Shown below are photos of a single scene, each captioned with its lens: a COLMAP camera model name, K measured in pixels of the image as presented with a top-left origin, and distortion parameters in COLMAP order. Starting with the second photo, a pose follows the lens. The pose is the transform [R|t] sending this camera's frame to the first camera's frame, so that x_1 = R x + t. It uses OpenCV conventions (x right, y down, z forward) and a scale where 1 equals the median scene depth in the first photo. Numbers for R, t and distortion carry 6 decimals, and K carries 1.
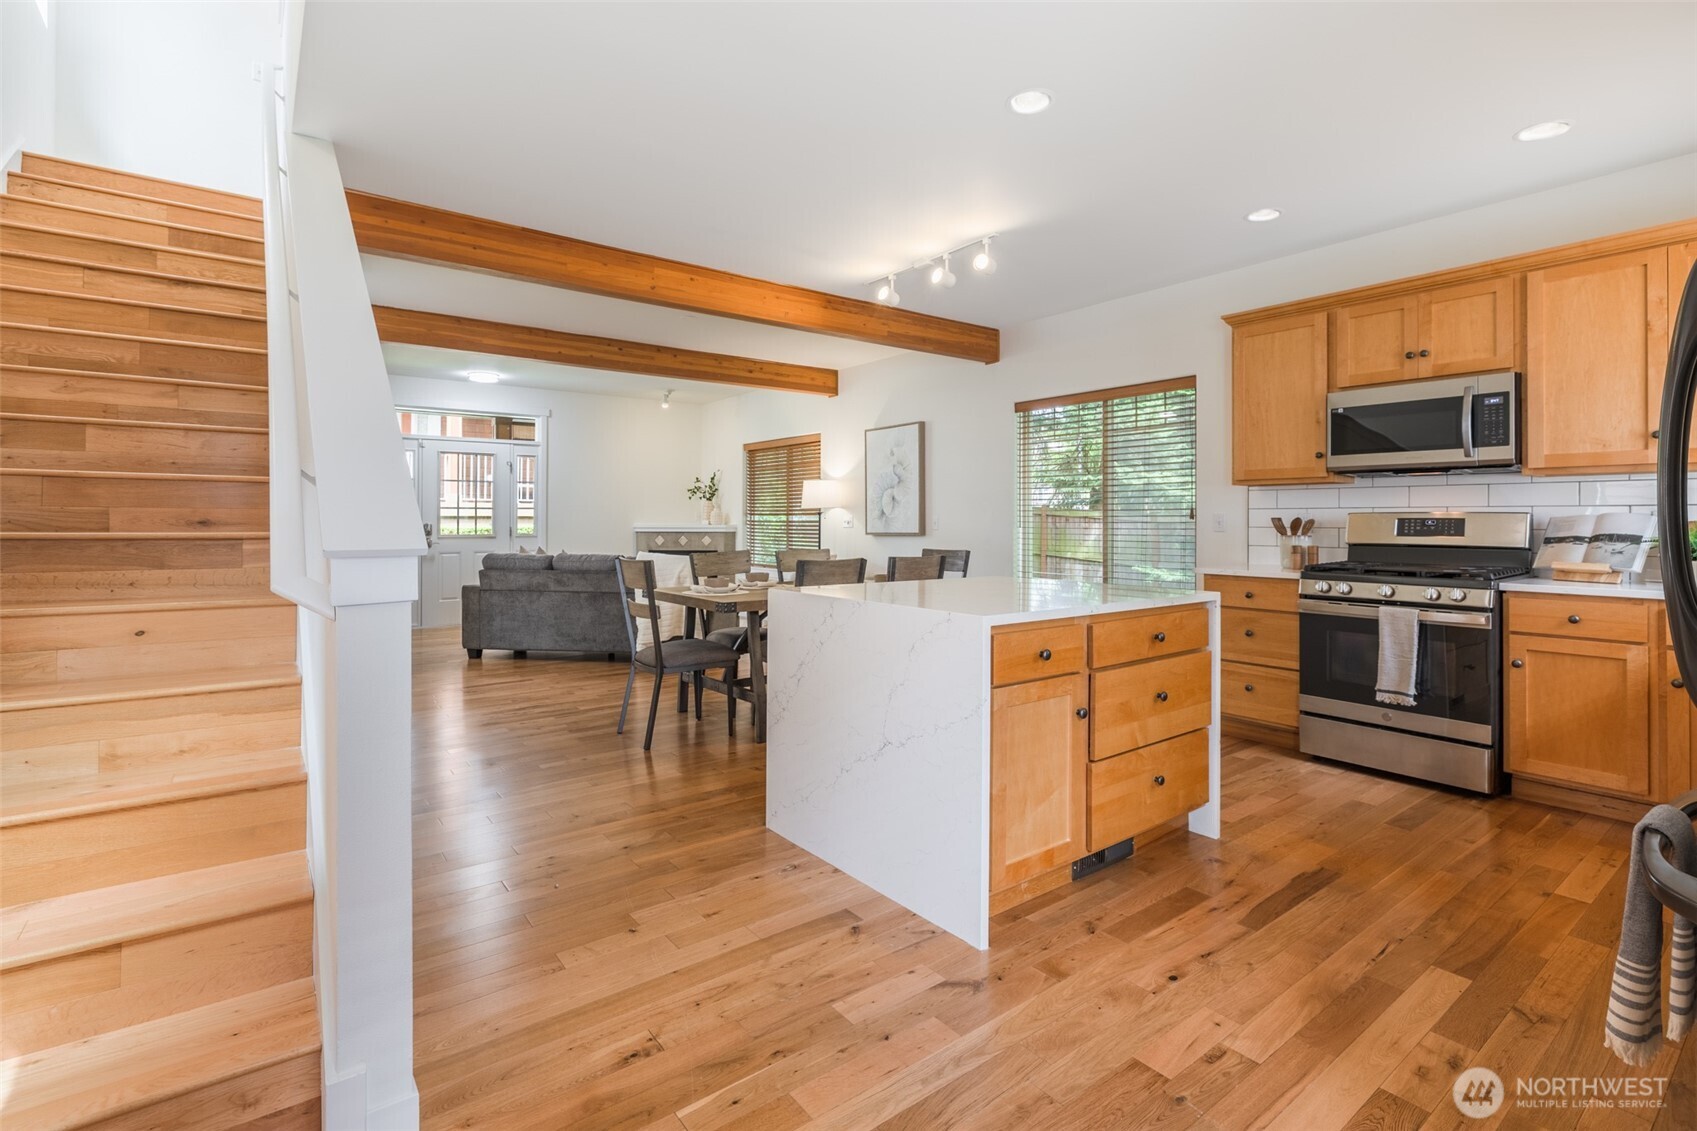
lens RADIAL K [[785.5, 0, 826.4], [0, 785.5, 517.7], [0, 0, 1]] dist [-0.009610, 0.004055]
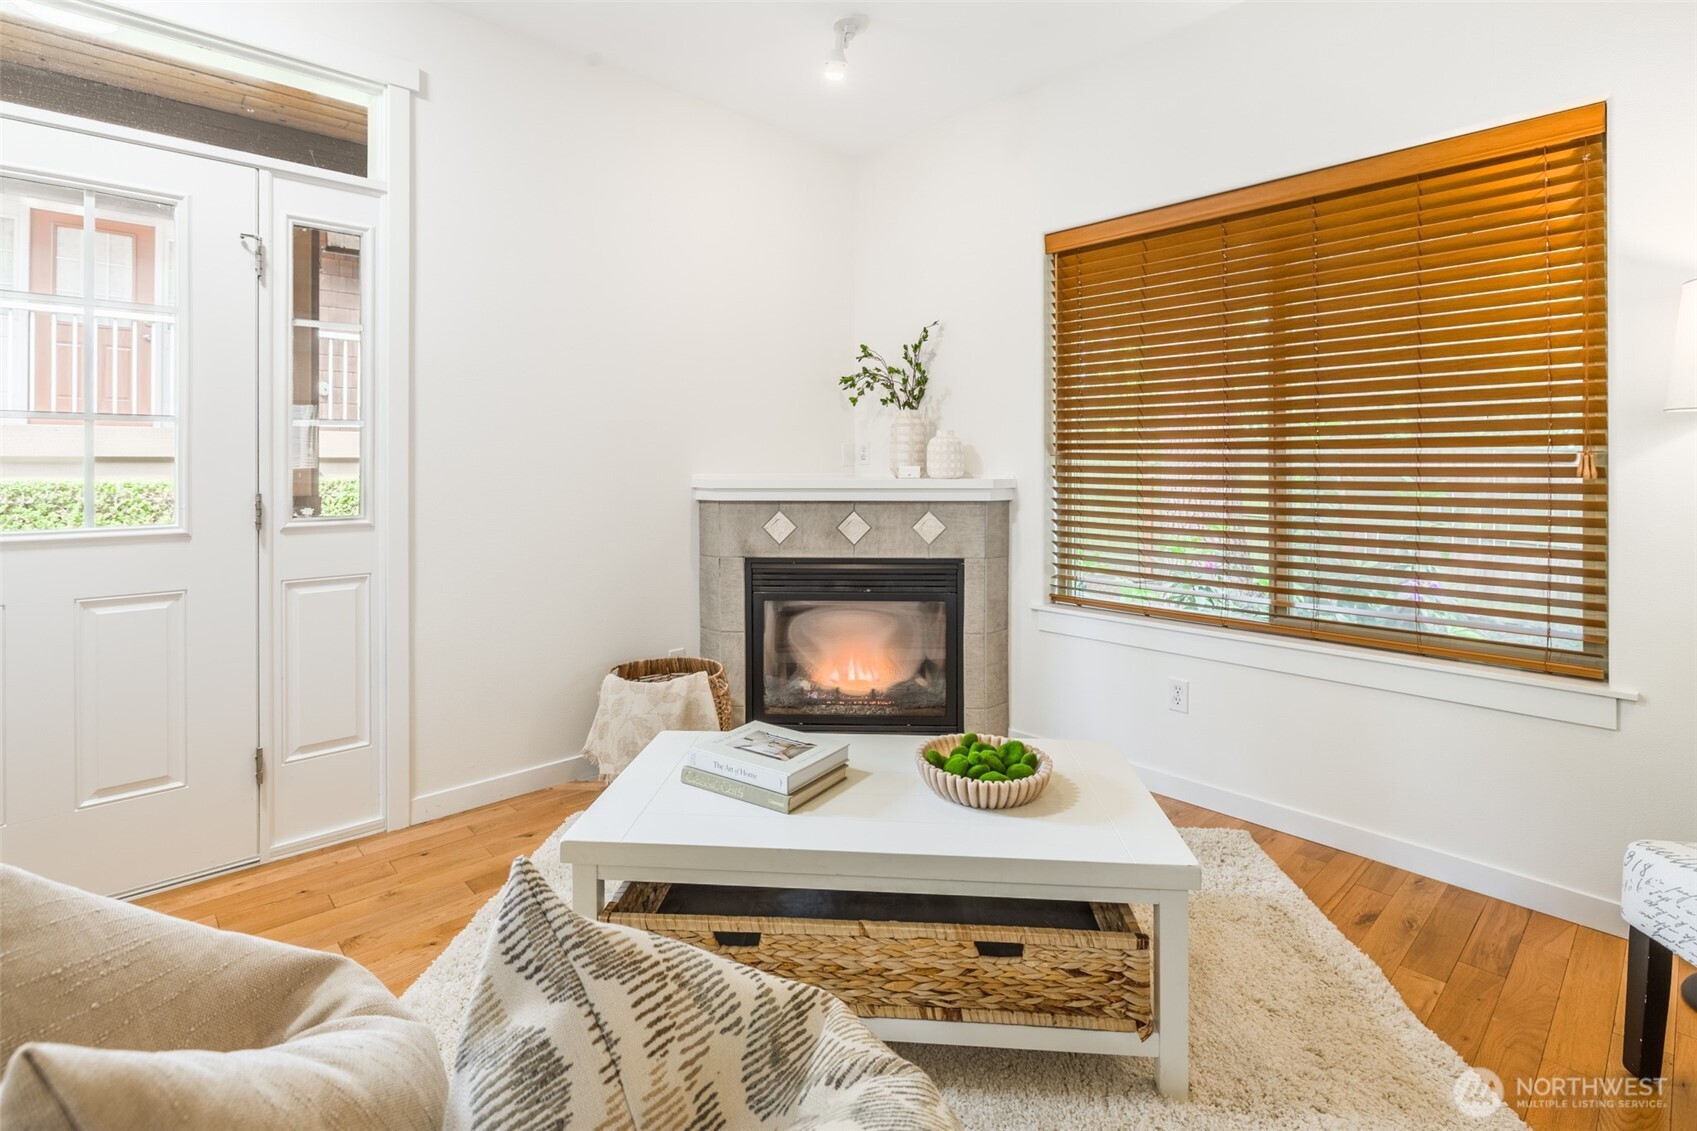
lens RADIAL K [[819.9, 0, 846.4], [0, 819.9, 465.4], [0, 0, 1]] dist [-0.017686, -0.000391]
pose [[0.993848, 0.002785, 0.110718, -0.590473], [-0.003004, 0.999994, 0.001815, 0.007837], [-0.110713, -0.002136, 0.993850, 1.740979]]
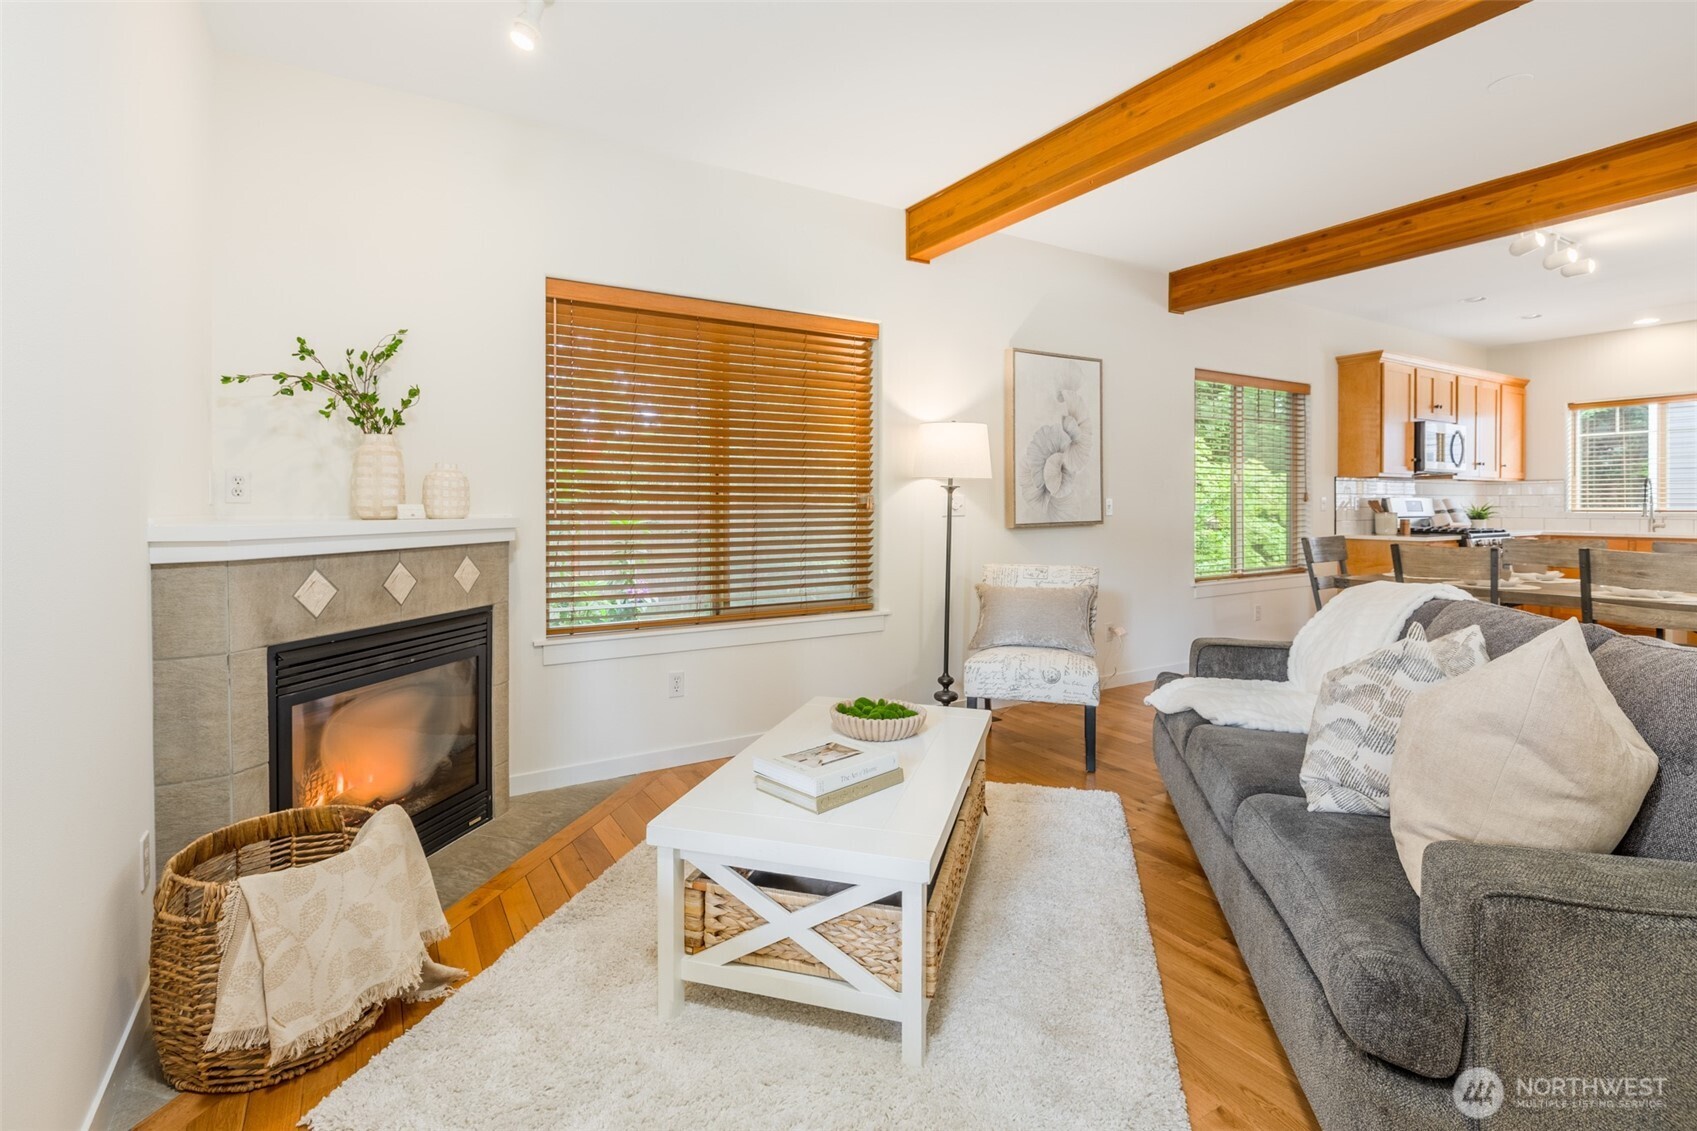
lens RADIAL K [[785.5, 0, 830.1], [0, 785.5, 517.5], [0, 0, 1]] dist [-0.009610, 0.004055]
pose [[0.086330, -0.012147, 0.996193, -1.128009], [0.001972, 0.999926, 0.012022, 0.014813], [-0.996265, 0.000927, 0.086348, 2.217337]]
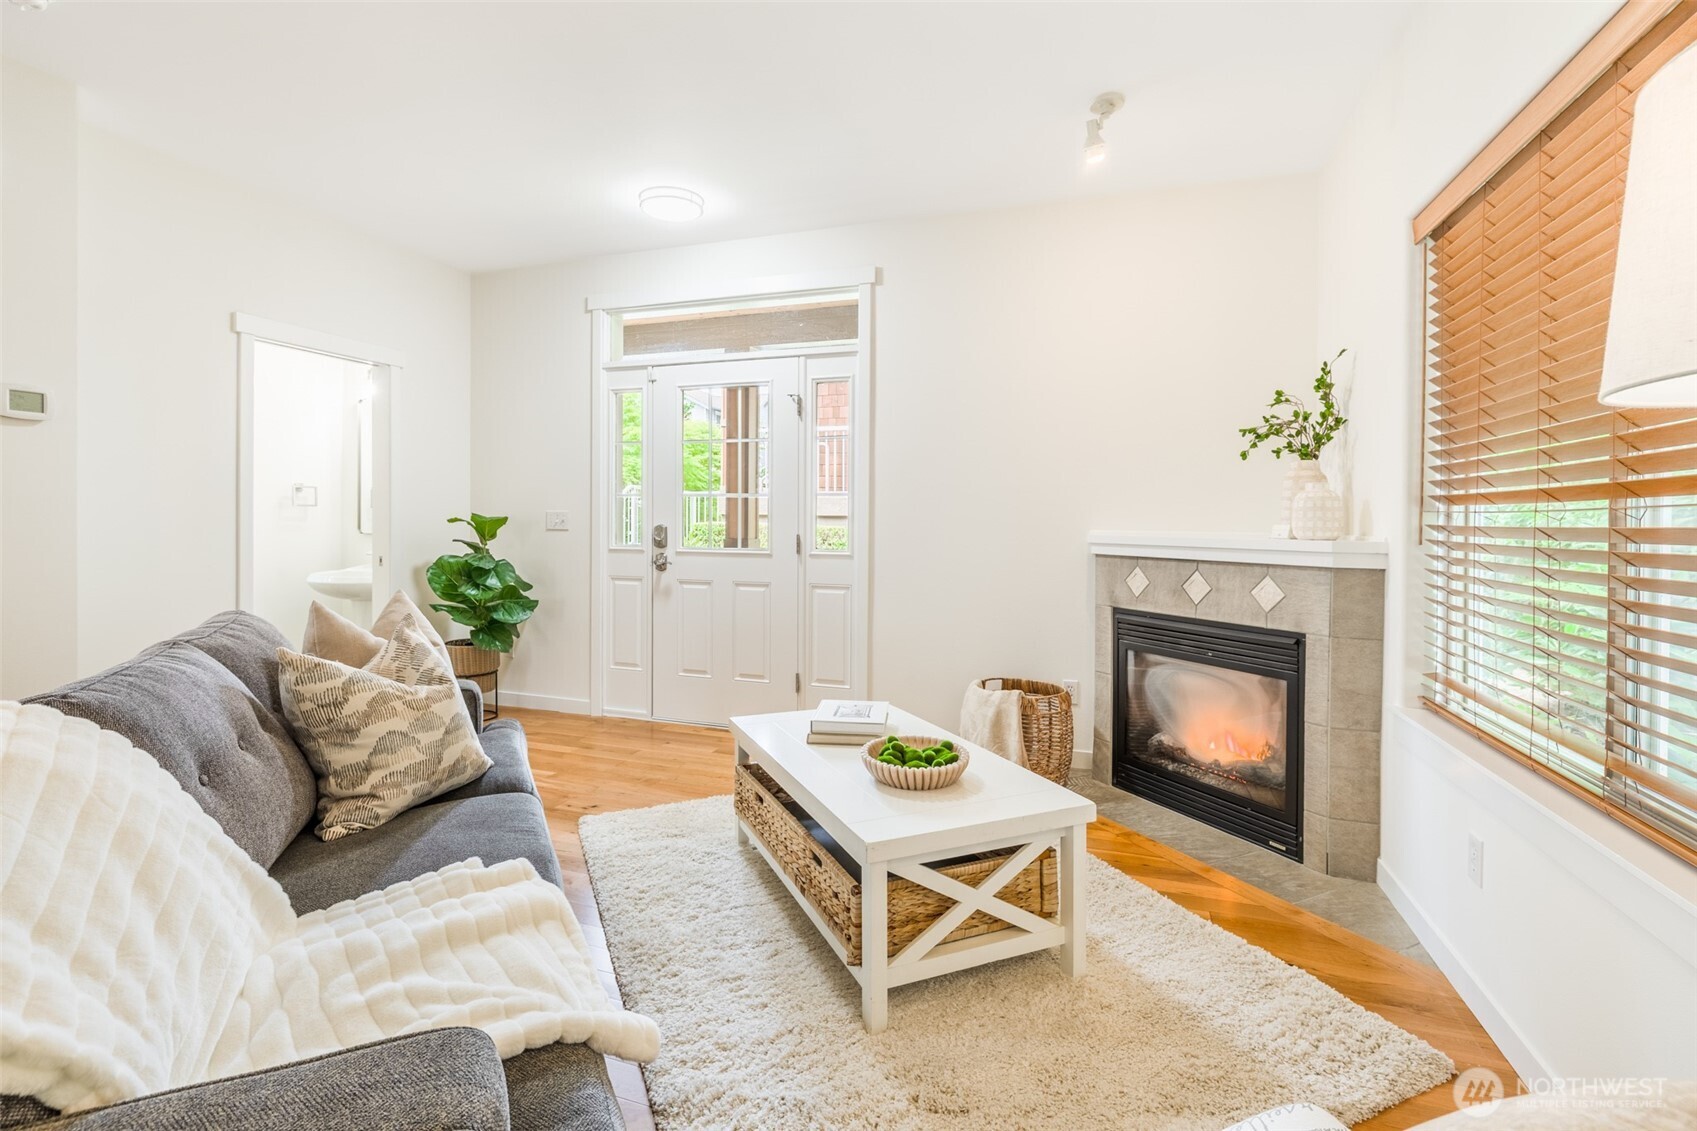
lens RADIAL K [[785.5, 0, 816.8], [0, 785.5, 536.2], [0, 0, 1]] dist [-0.009610, 0.004055]
pose [[0.543667, 0.024868, -0.838932, 0.008568], [-0.014020, 0.999691, 0.020547, 0.011778], [0.839184, 0.000590, 0.543848, 1.839392]]
